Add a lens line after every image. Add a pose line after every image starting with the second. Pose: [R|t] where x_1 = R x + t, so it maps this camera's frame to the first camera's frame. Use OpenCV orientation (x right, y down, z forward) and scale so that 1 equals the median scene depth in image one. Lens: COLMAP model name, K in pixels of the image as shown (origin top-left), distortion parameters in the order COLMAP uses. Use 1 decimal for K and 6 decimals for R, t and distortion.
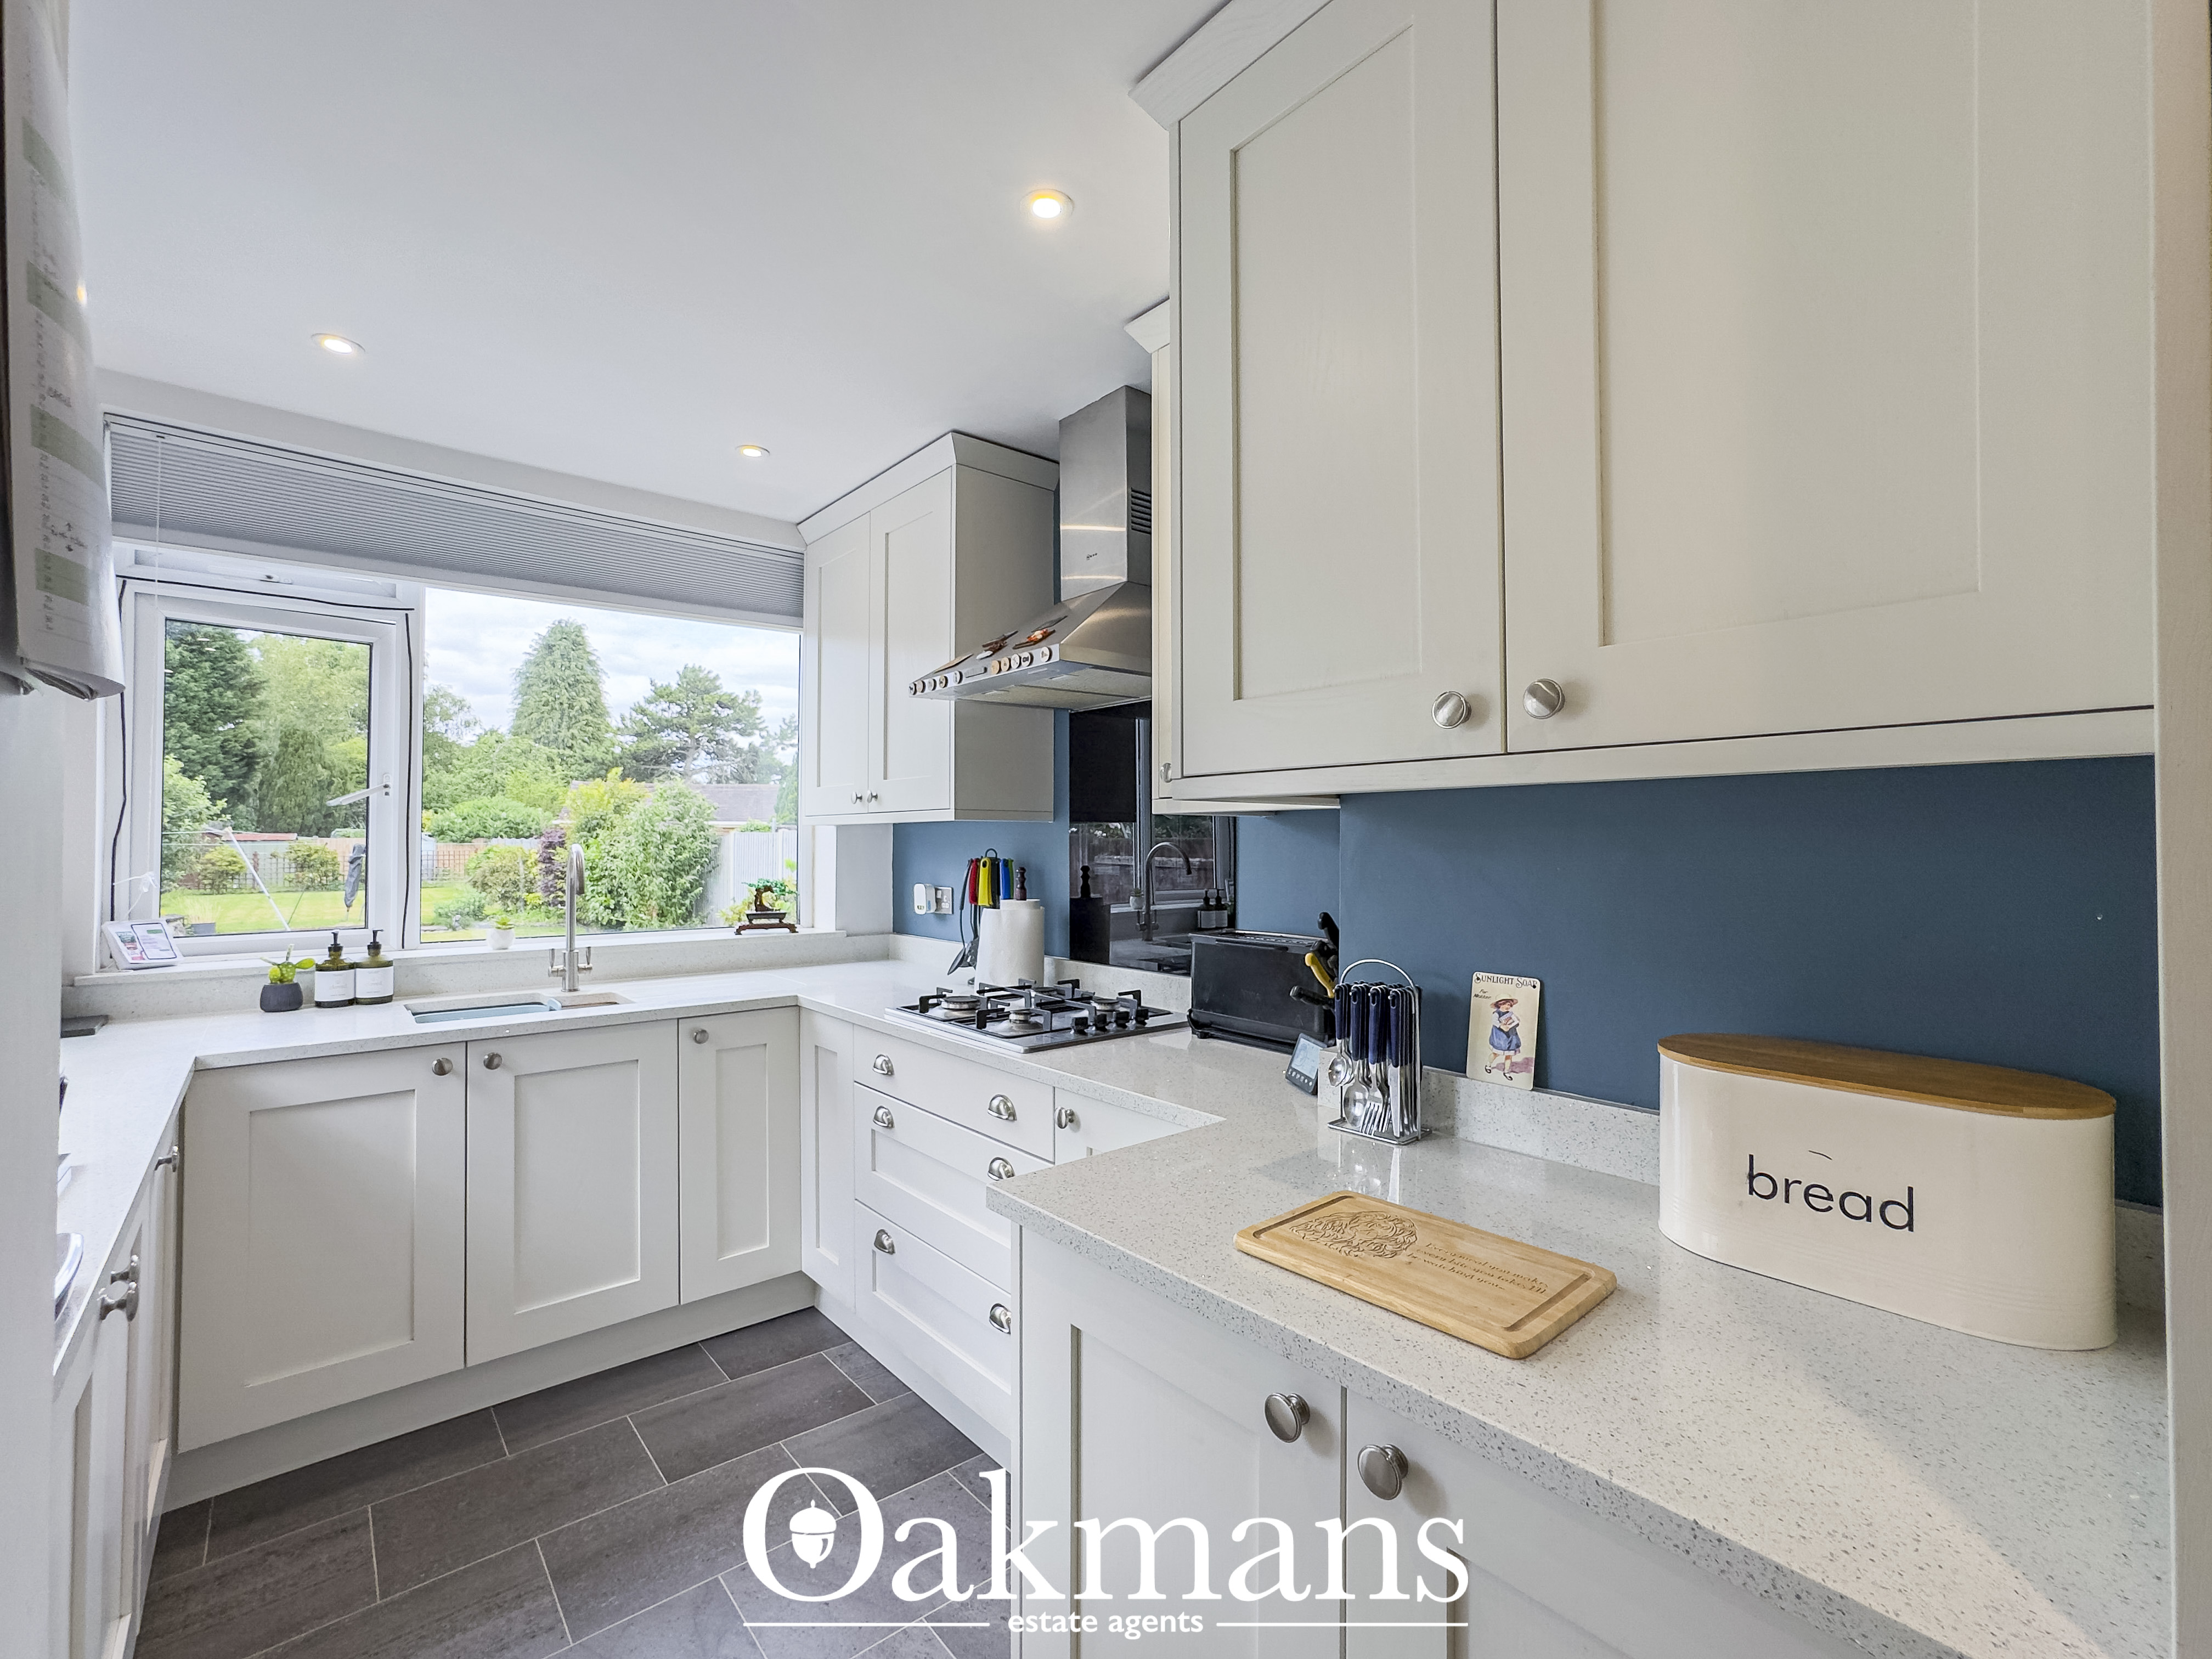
lens RADIAL K [[984.1, 0, 1109.5], [0, 984.1, 835.5], [0, 0, 1]] dist [-0.035063, 0.017684]
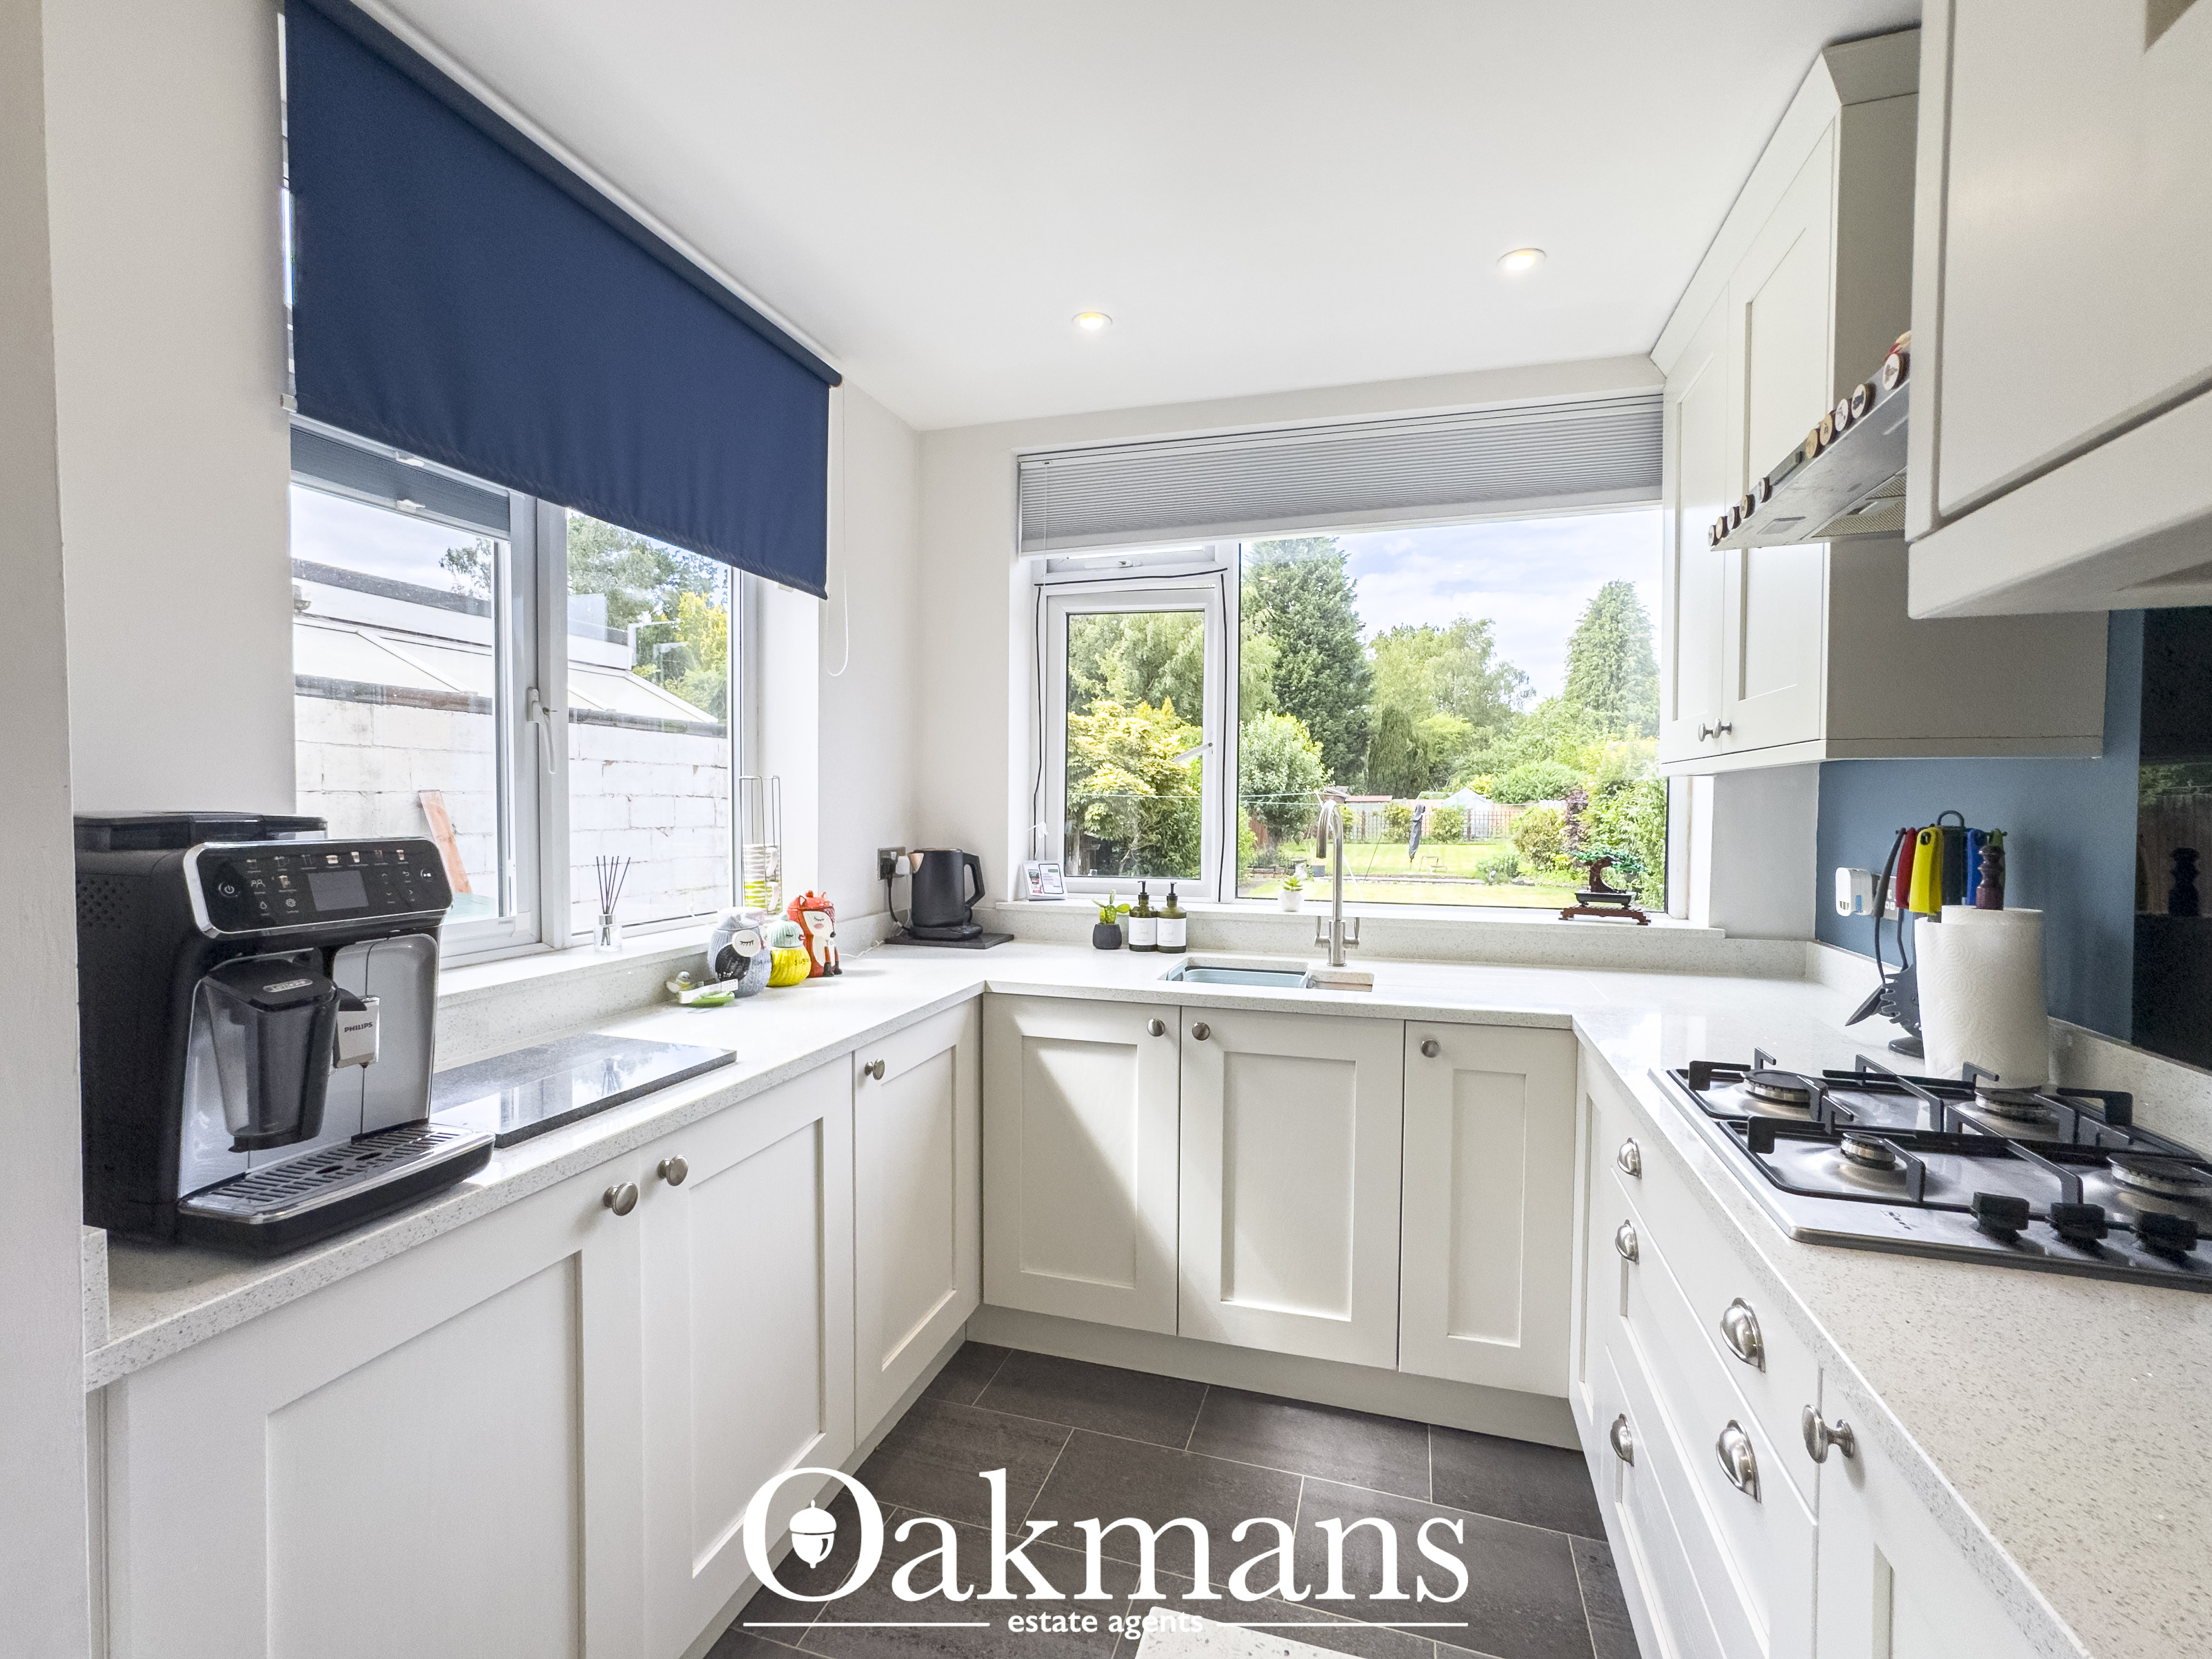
lens RADIAL K [[984.1, 0, 1096.3], [0, 984.1, 826.1], [0, 0, 1]] dist [-0.035063, 0.017684]
pose [[0.534571, 0.022986, -0.844811, 0.092156], [0.001640, 0.999600, 0.028235, 0.007016], [0.845122, -0.016479, 0.534320, 0.360881]]
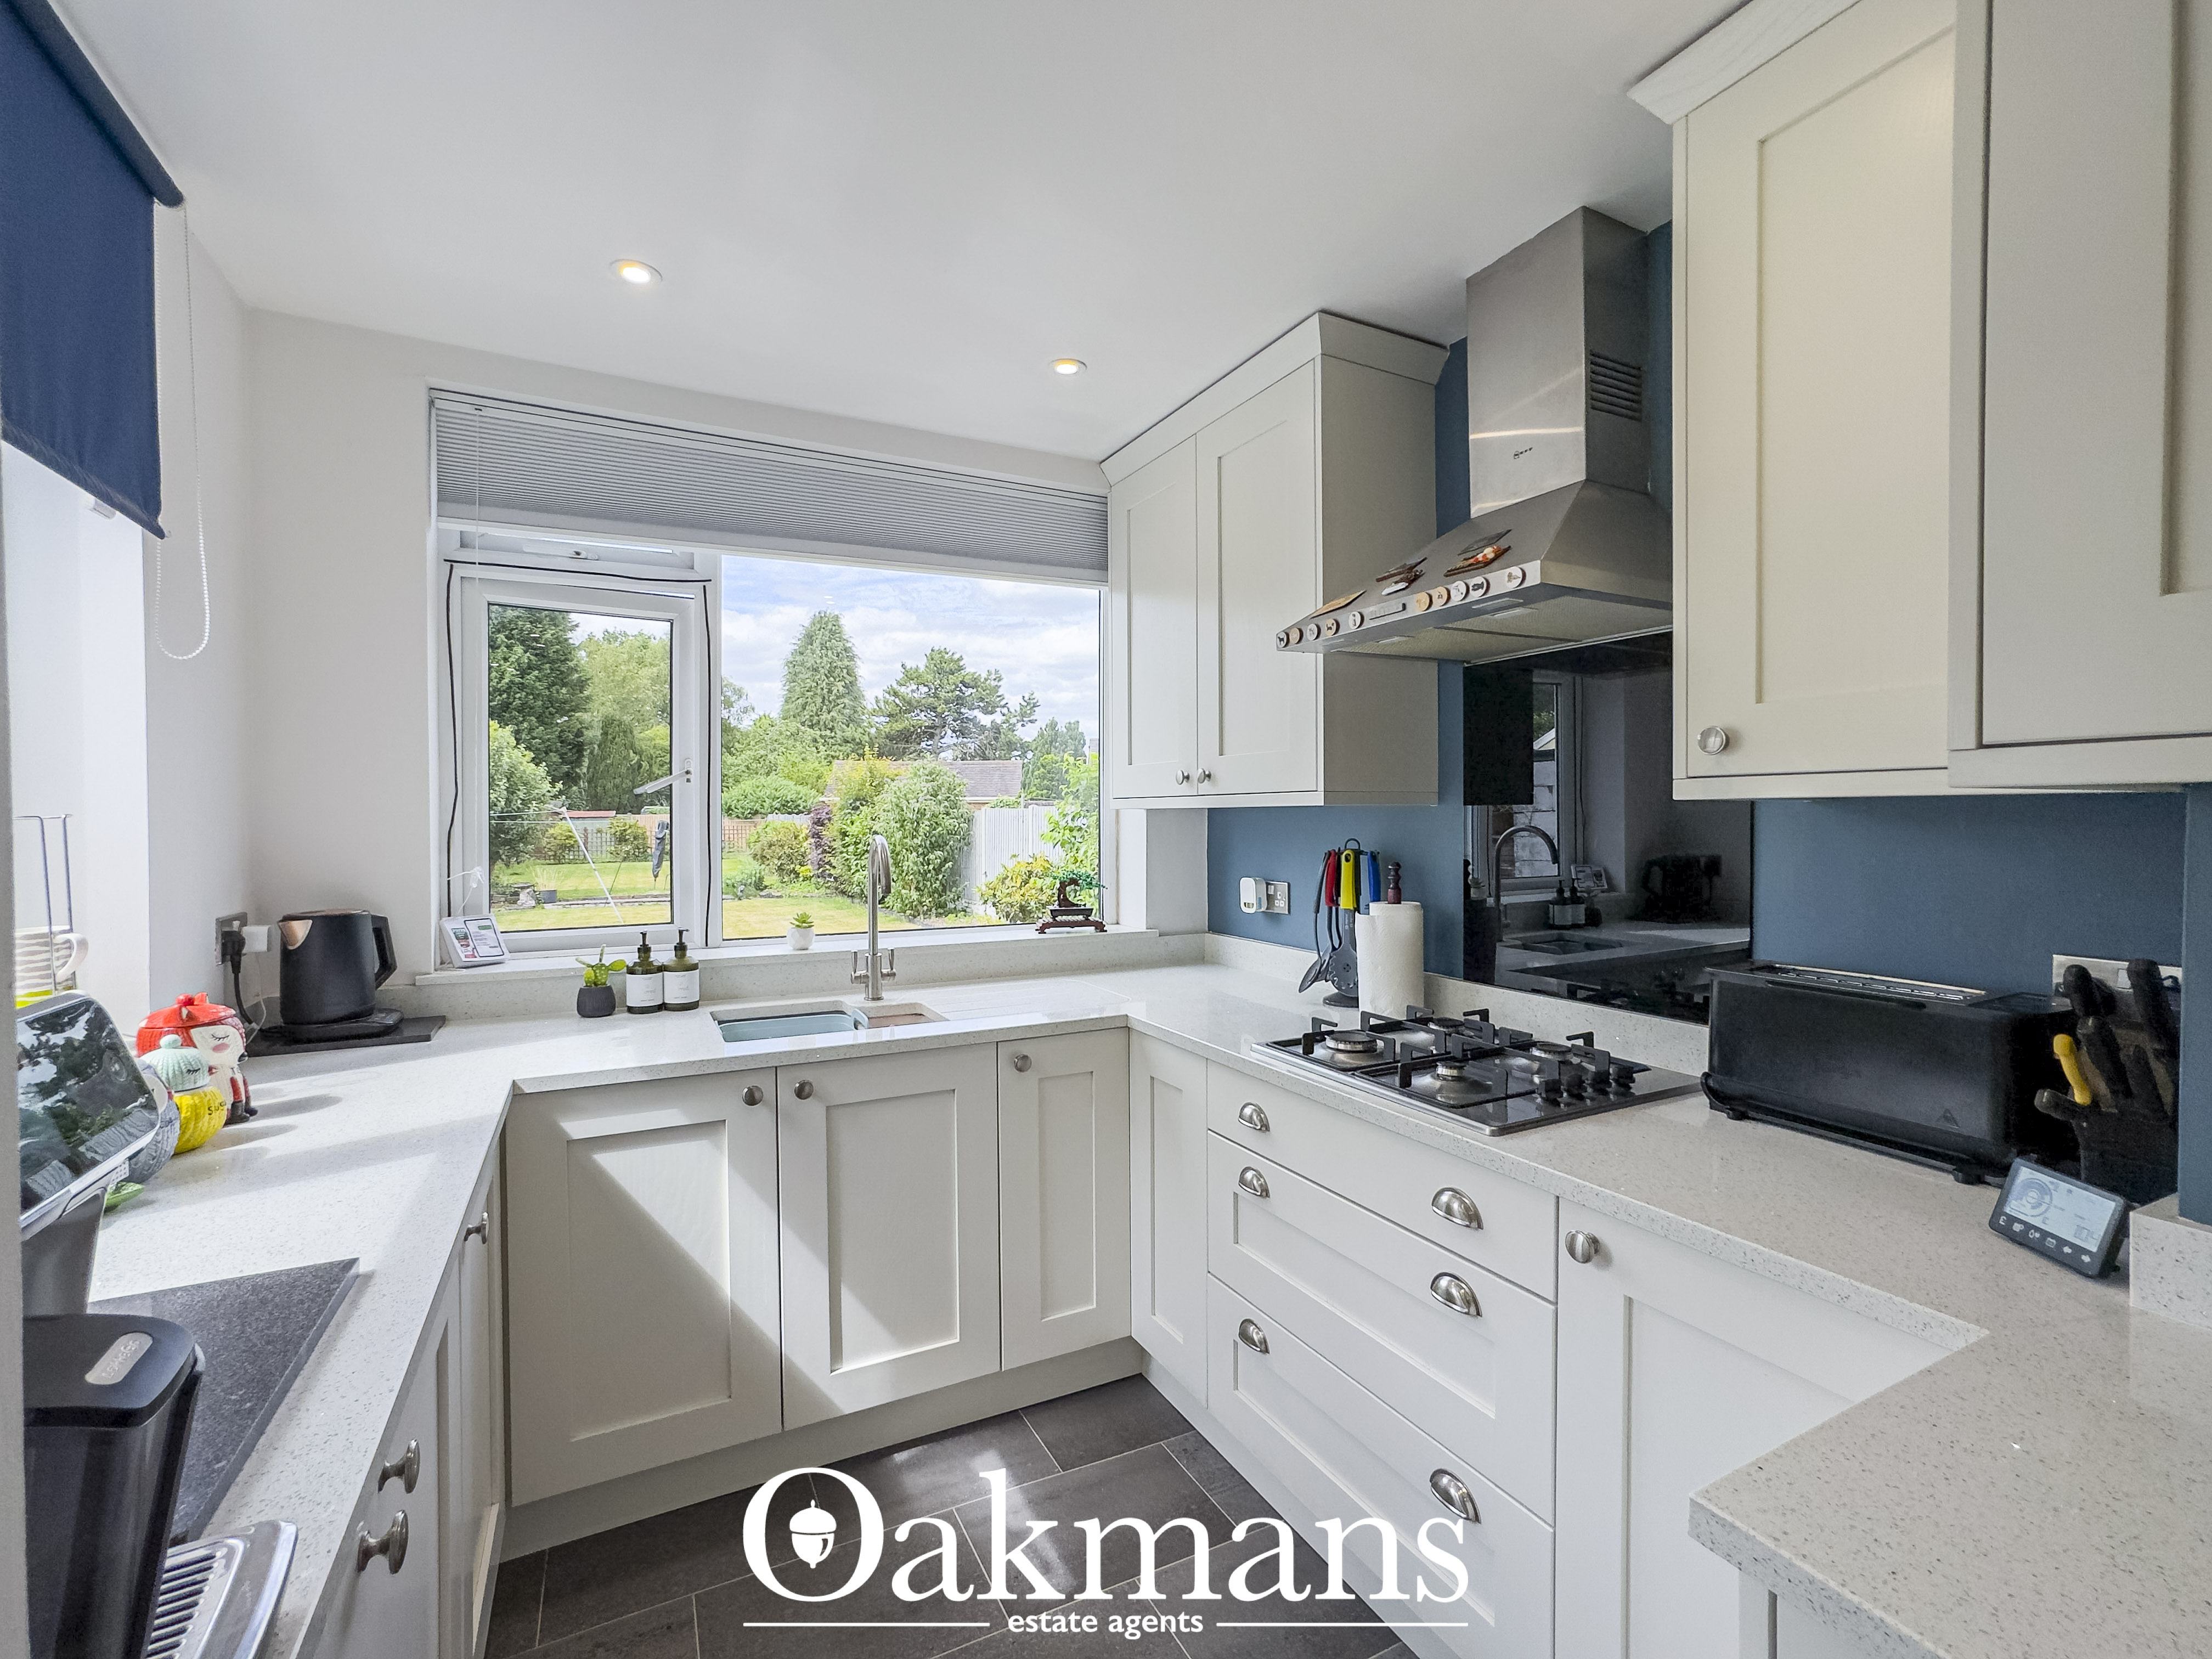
lens RADIAL K [[984.1, 0, 1105.3], [0, 984.1, 829.3], [0, 0, 1]] dist [-0.035063, 0.017684]
pose [[0.972808, -0.002108, -0.231605, -0.150370], [0.007255, 0.999745, 0.021374, -0.014563], [0.231501, -0.022473, 0.972575, 0.191482]]
